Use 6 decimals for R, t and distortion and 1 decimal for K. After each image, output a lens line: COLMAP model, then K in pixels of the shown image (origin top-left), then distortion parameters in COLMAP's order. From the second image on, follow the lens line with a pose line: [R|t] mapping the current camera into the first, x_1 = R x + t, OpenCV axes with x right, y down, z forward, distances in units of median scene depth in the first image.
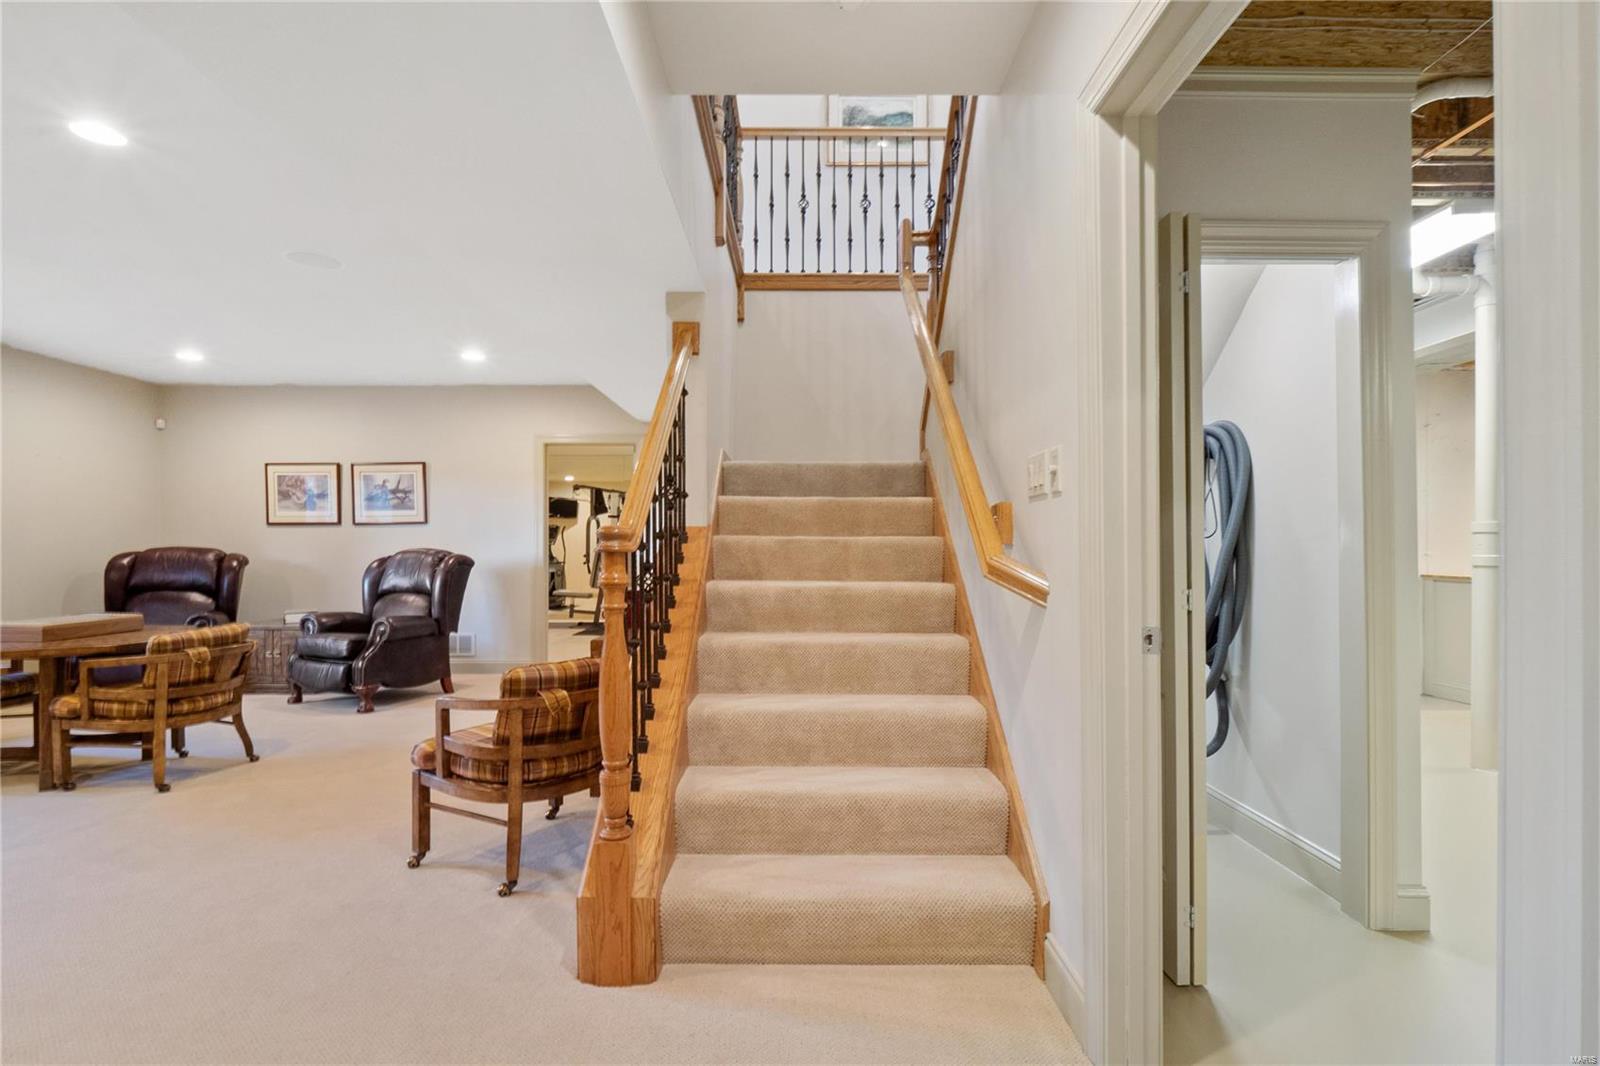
lens RADIAL K [[754.1, 0, 786.8], [0, 754.1, 534.7], [0, 0, 1]] dist [0.001765, -0.005239]
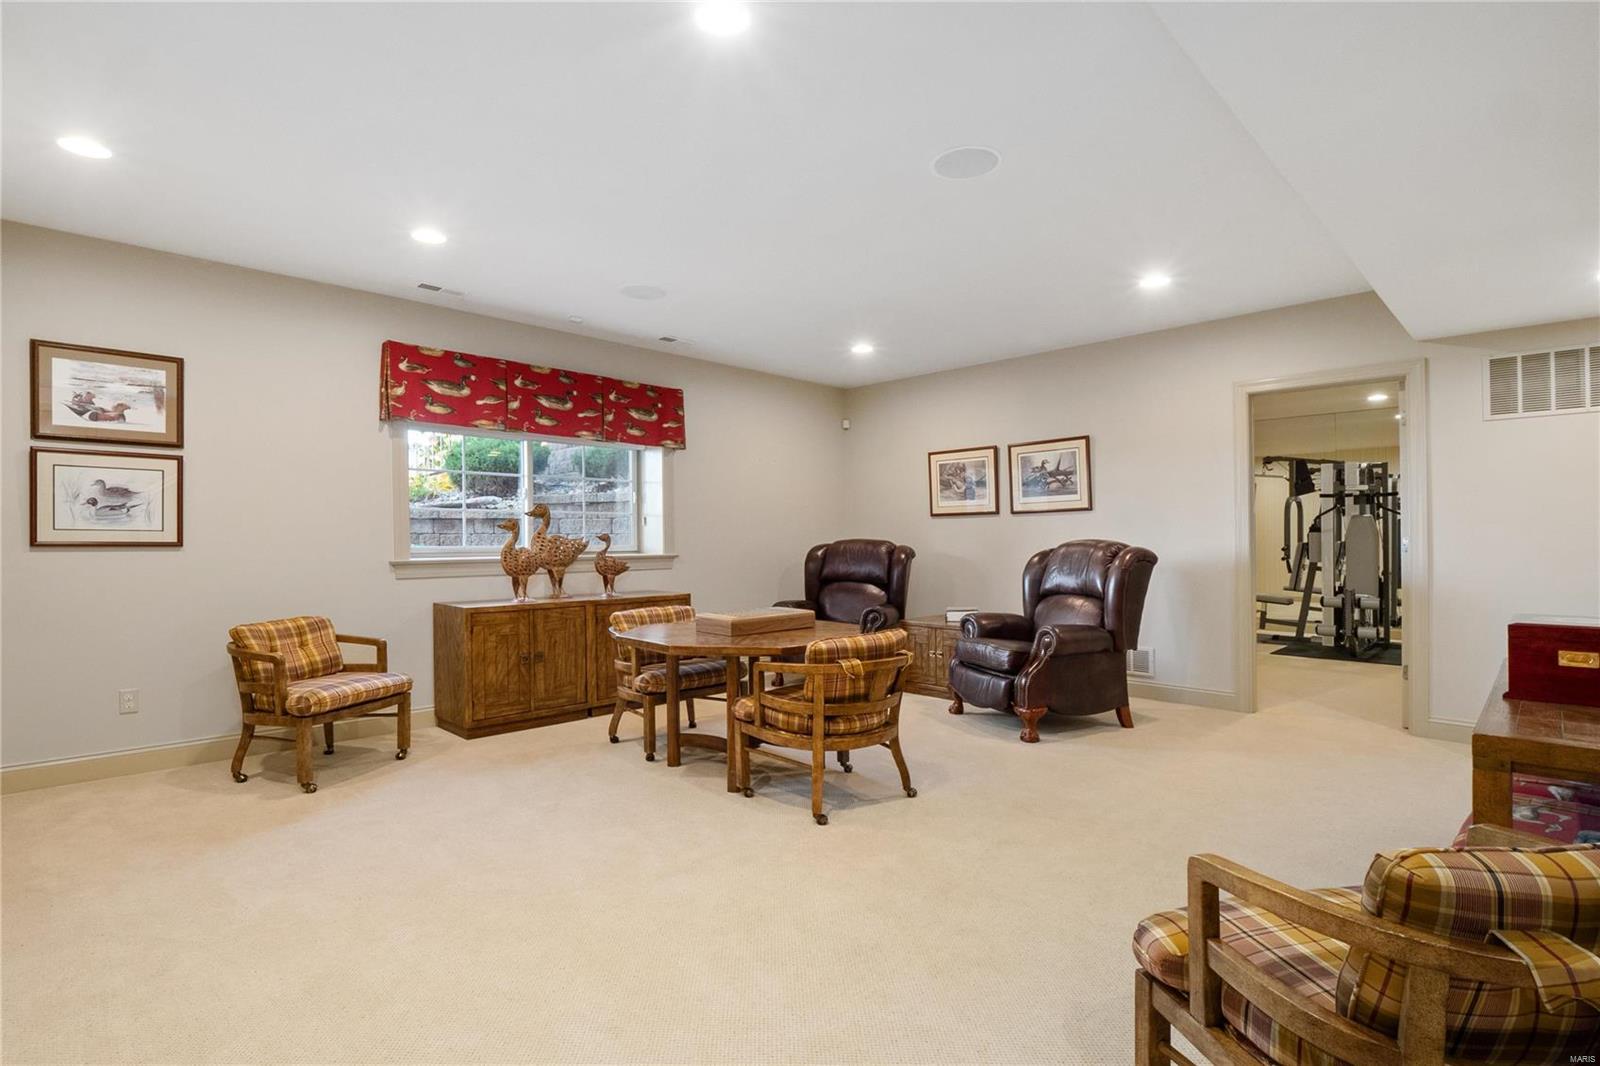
lens RADIAL K [[754.1, 0, 798.4], [0, 754.1, 538.4], [0, 0, 1]] dist [0.001765, -0.005239]
pose [[0.702648, -0.004028, -0.711526, -0.133913], [0.015917, 0.999823, 0.010059, 0.003358], [0.711360, -0.018393, 0.702587, 0.220736]]
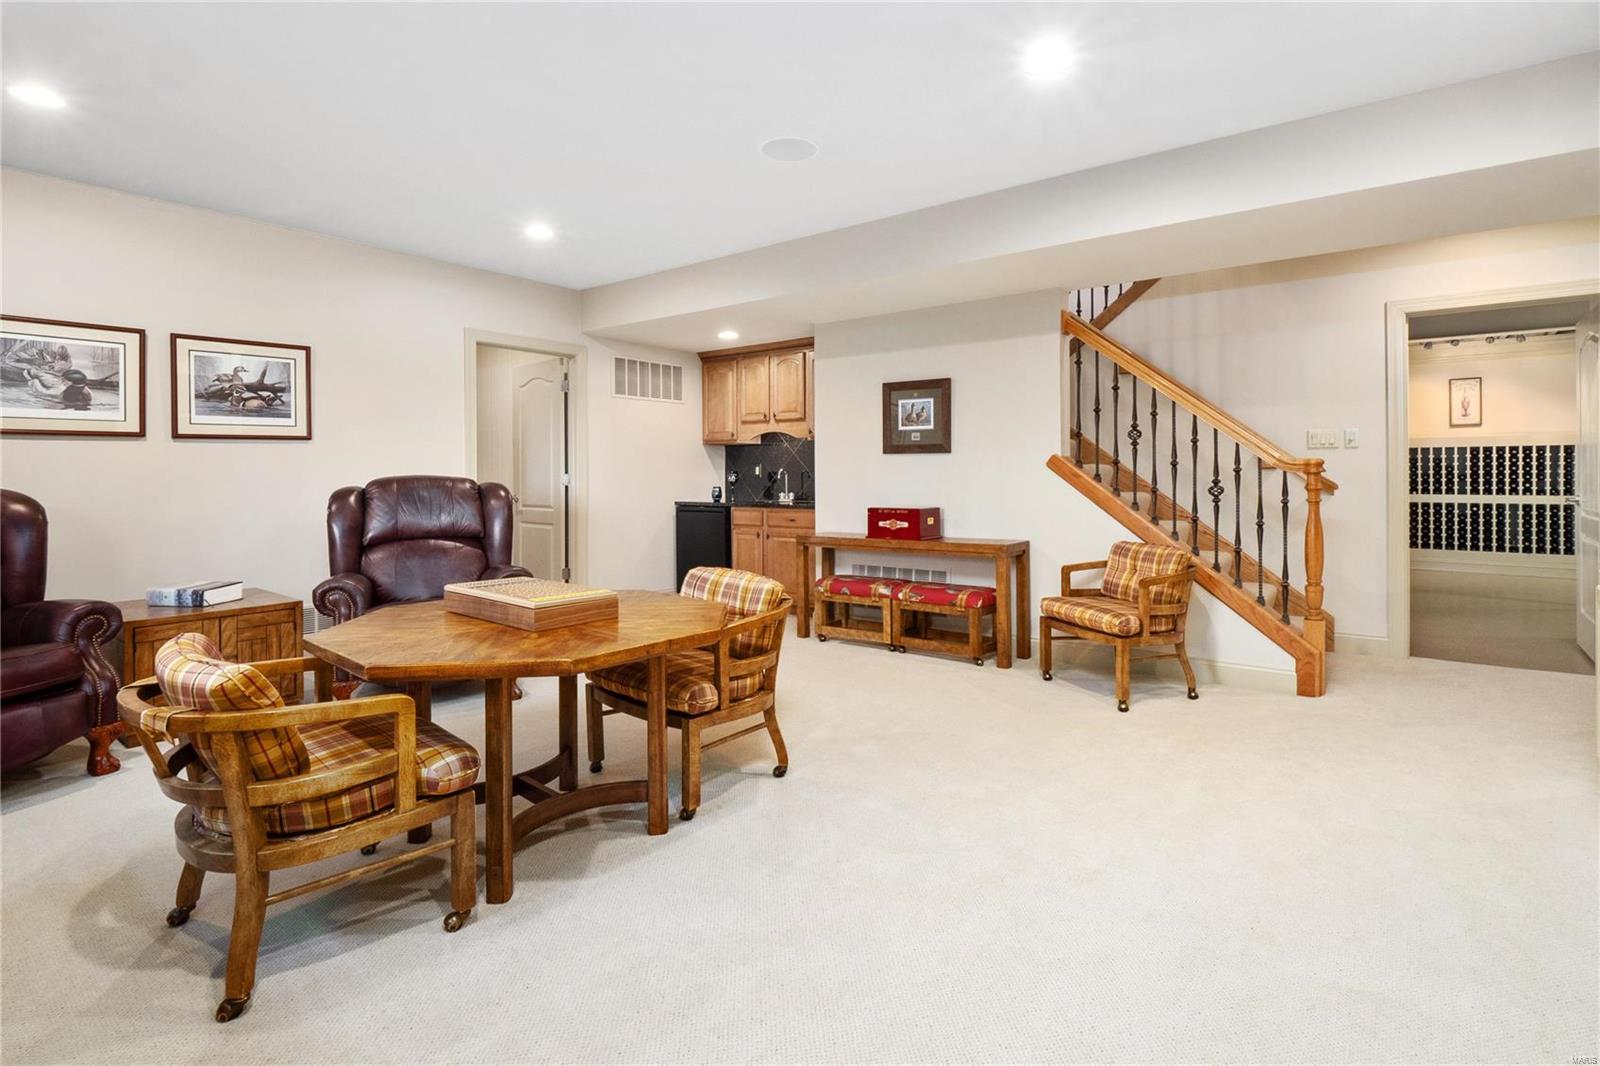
lens RADIAL K [[754.1, 0, 808.6], [0, 754.1, 468.0], [0, 0, 1]] dist [0.001765, -0.005239]
pose [[0.619572, -0.000560, 0.784939, -0.840487], [-0.008189, 0.999941, 0.007177, 0.002633], [-0.784897, -0.010874, 0.619531, 0.275599]]
